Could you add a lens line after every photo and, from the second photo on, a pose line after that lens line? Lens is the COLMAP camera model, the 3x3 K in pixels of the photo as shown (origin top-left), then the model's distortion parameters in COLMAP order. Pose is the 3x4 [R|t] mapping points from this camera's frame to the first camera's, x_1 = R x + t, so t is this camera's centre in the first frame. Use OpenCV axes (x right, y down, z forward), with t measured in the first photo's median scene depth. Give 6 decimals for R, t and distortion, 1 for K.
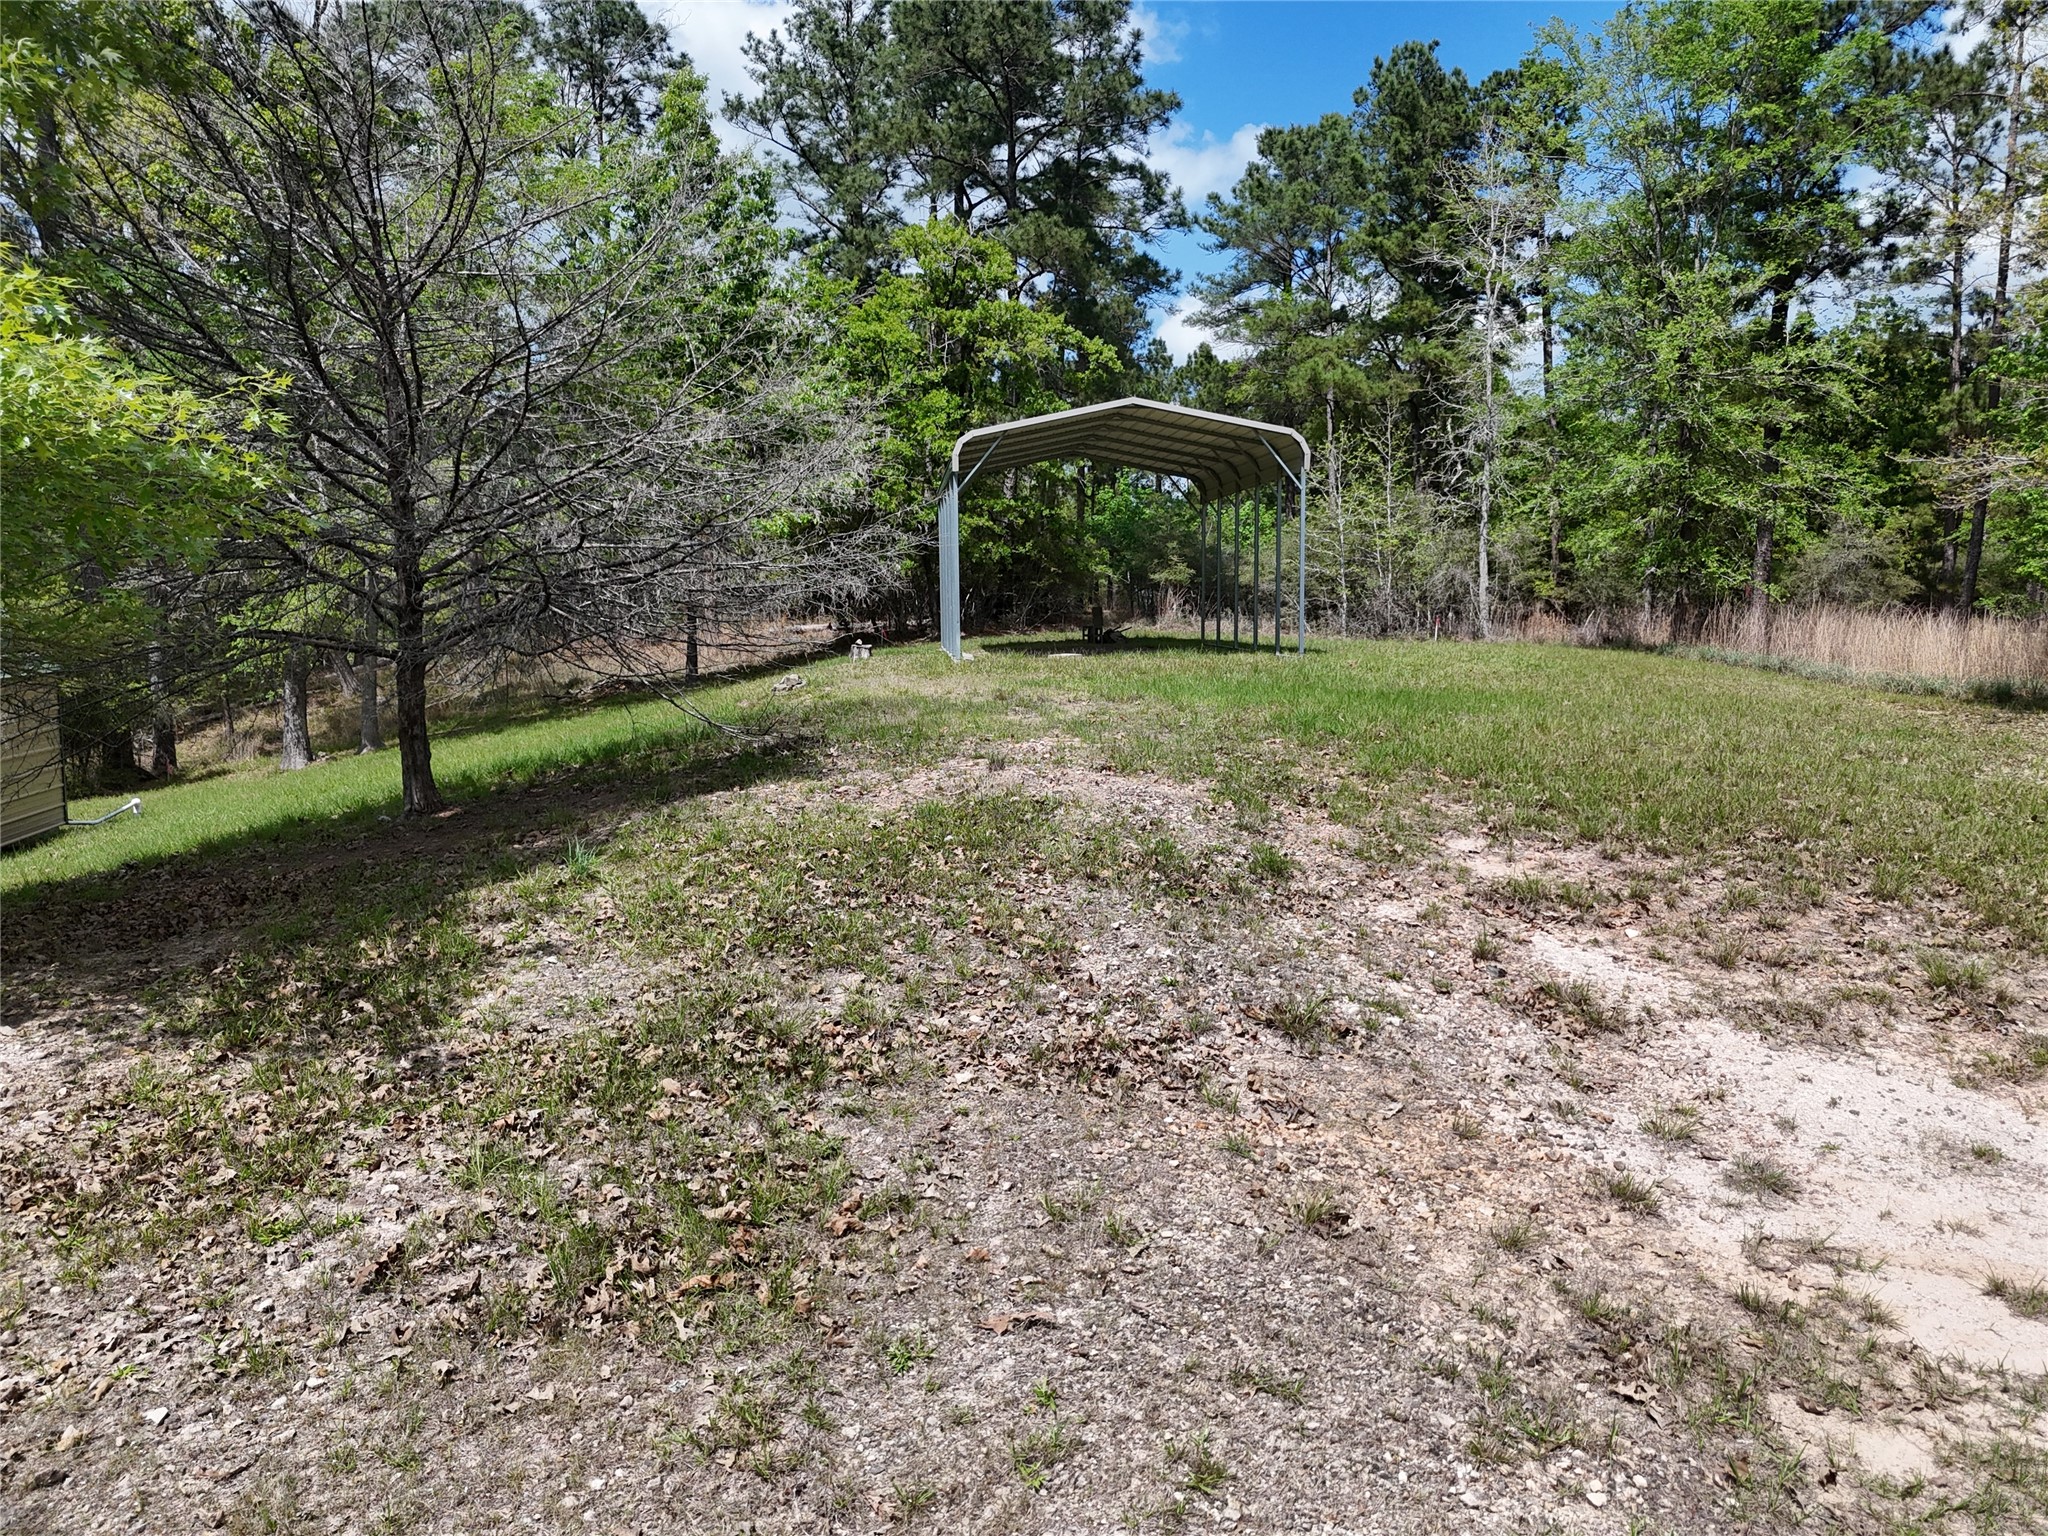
lens RADIAL K [[1482.6, 0, 1024.0], [0, 1482.6, 768.0], [0, 0, 1]] dist [0.048306, -0.036262]
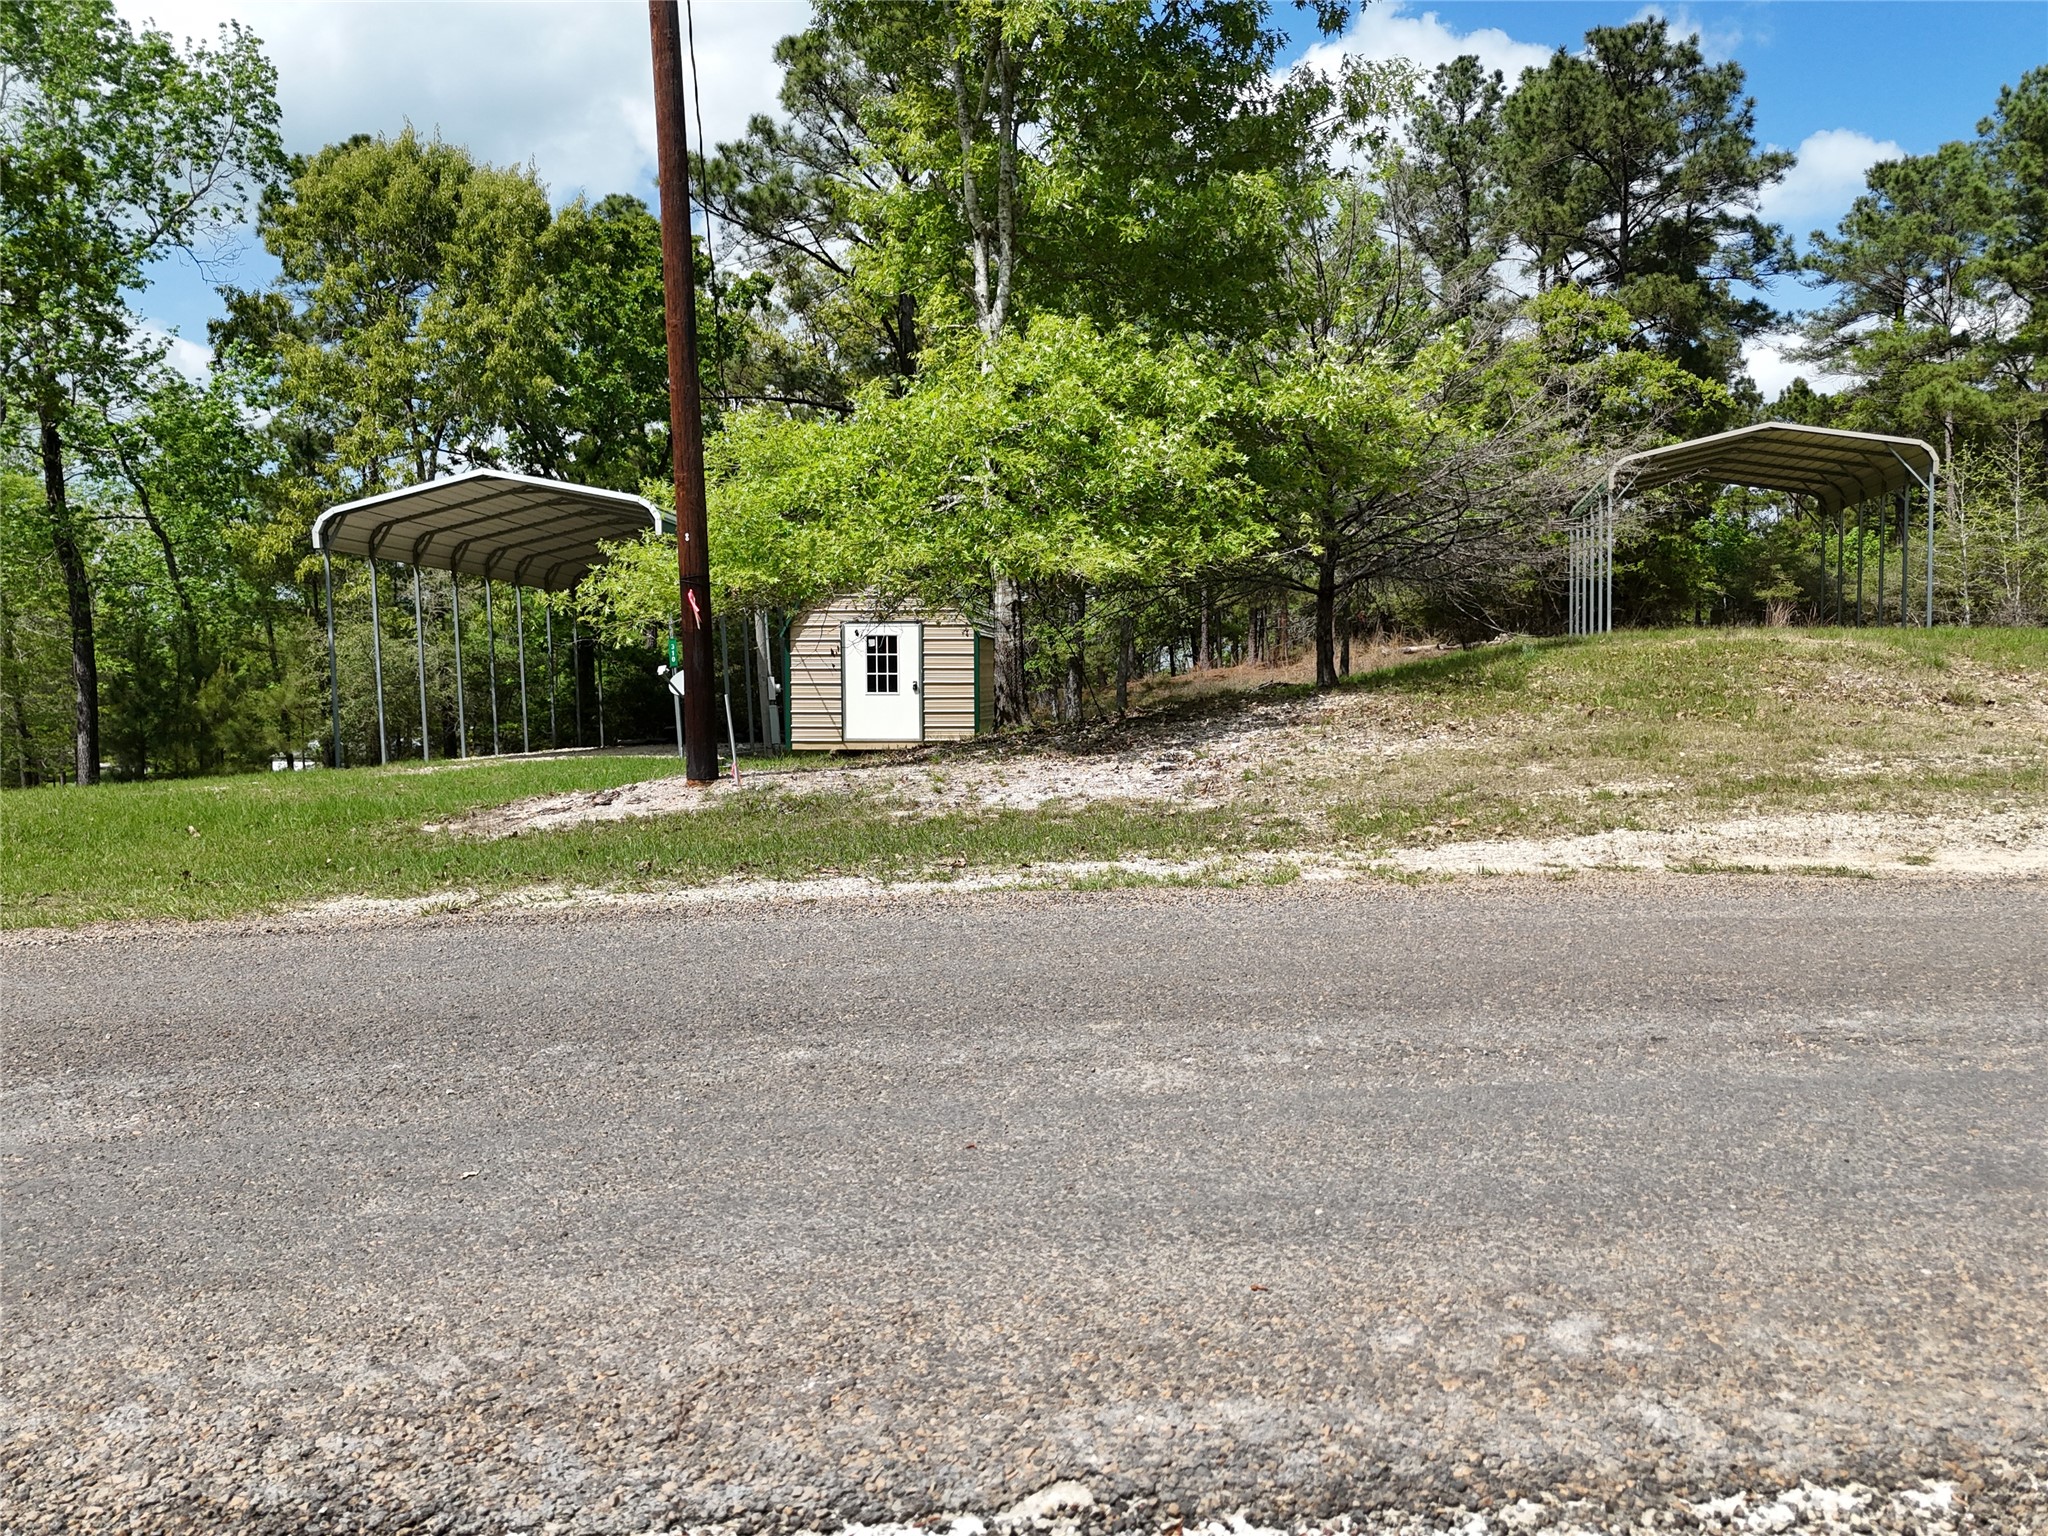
lens RADIAL K [[1594.2, 0, 1024.0], [0, 1594.2, 768.0], [0, 0, 1]] dist [0.146012, -0.133894]
pose [[0.954249, 0.011671, -0.298786, -0.054000], [-0.029983, 0.997936, -0.056779, 0.065295], [0.297506, 0.063140, 0.952630, -0.227280]]
